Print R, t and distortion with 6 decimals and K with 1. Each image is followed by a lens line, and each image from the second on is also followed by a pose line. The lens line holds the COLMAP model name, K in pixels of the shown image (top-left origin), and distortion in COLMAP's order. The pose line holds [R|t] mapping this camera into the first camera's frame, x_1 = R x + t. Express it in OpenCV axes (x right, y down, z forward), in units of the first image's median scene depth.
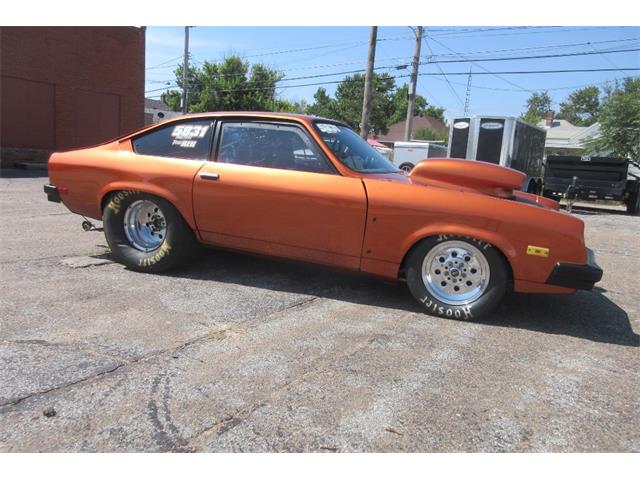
lens RADIAL K [[478.9, 0, 329.9], [0, 478.9, 243.9], [0, 0, 1]] dist [-0.000445, 0.012957]
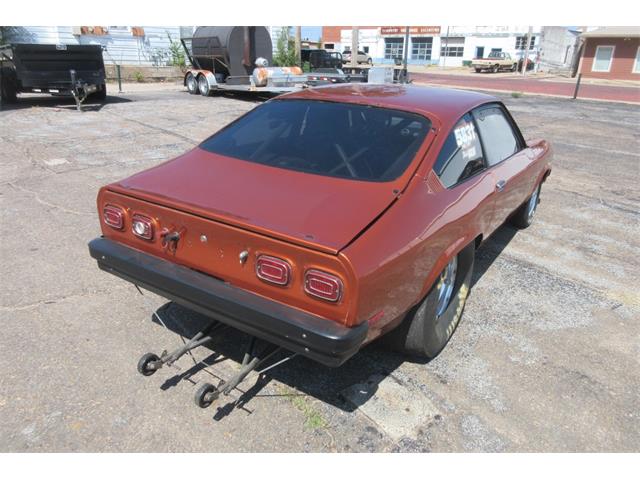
lens RADIAL K [[478.9, 0, 310.5], [0, 478.9, 247.0], [0, 0, 1]] dist [-0.000445, 0.012957]
pose [[0.245123, -0.425985, 0.870891, -1.035924], [0.163349, 0.903601, 0.396008, -0.401494], [-0.955632, 0.045188, 0.291078, 1.019459]]
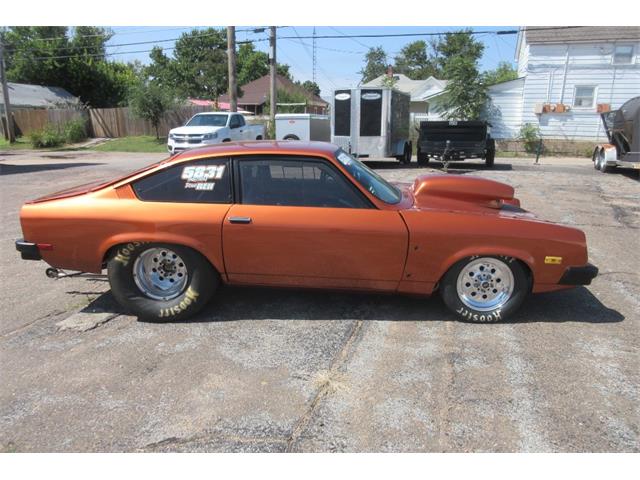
lens RADIAL K [[478.9, 0, 324.9], [0, 478.9, 241.7], [0, 0, 1]] dist [-0.000445, 0.012957]
pose [[0.950240, -0.134696, 0.280894, -0.347742], [0.110628, 0.988826, 0.099926, -0.166887], [-0.291215, -0.063879, 0.954523, 0.008784]]
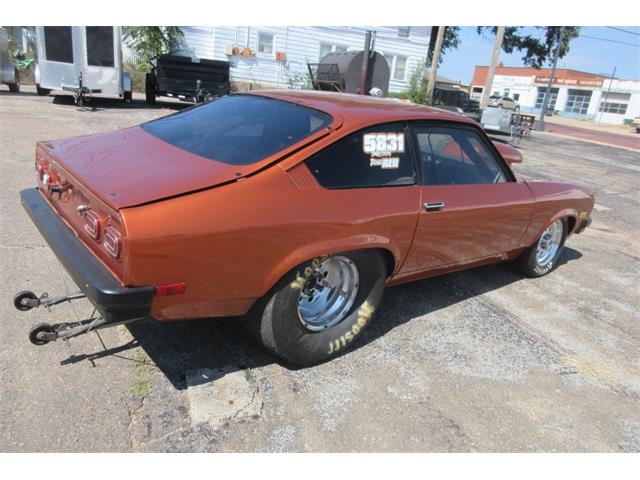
lens RADIAL K [[478.9, 0, 315.5], [0, 478.9, 240.9], [0, 0, 1]] dist [-0.000445, 0.012957]
pose [[0.519354, -0.287855, 0.804619, -0.928269], [0.072774, 0.953037, 0.293979, -0.309382], [-0.851455, -0.094124, 0.515912, 0.718517]]
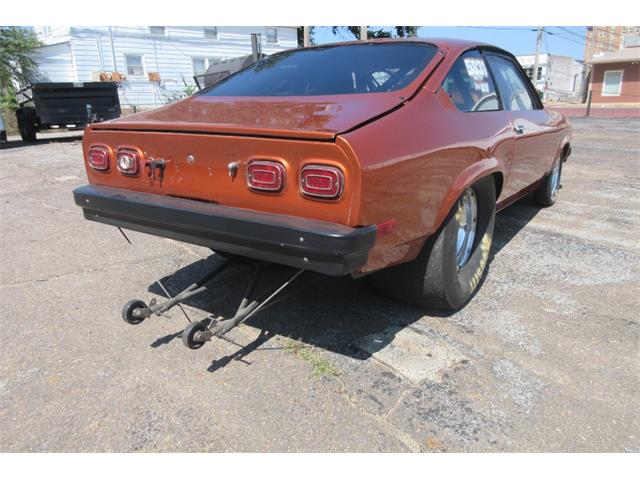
lens RADIAL K [[478.9, 0, 311.3], [0, 478.9, 244.7], [0, 0, 1]] dist [-0.000445, 0.012957]
pose [[0.262718, -0.353404, 0.897822, -1.029371], [0.210083, 0.929136, 0.304256, -0.256865], [-0.941724, 0.108683, 0.318345, 1.029166]]
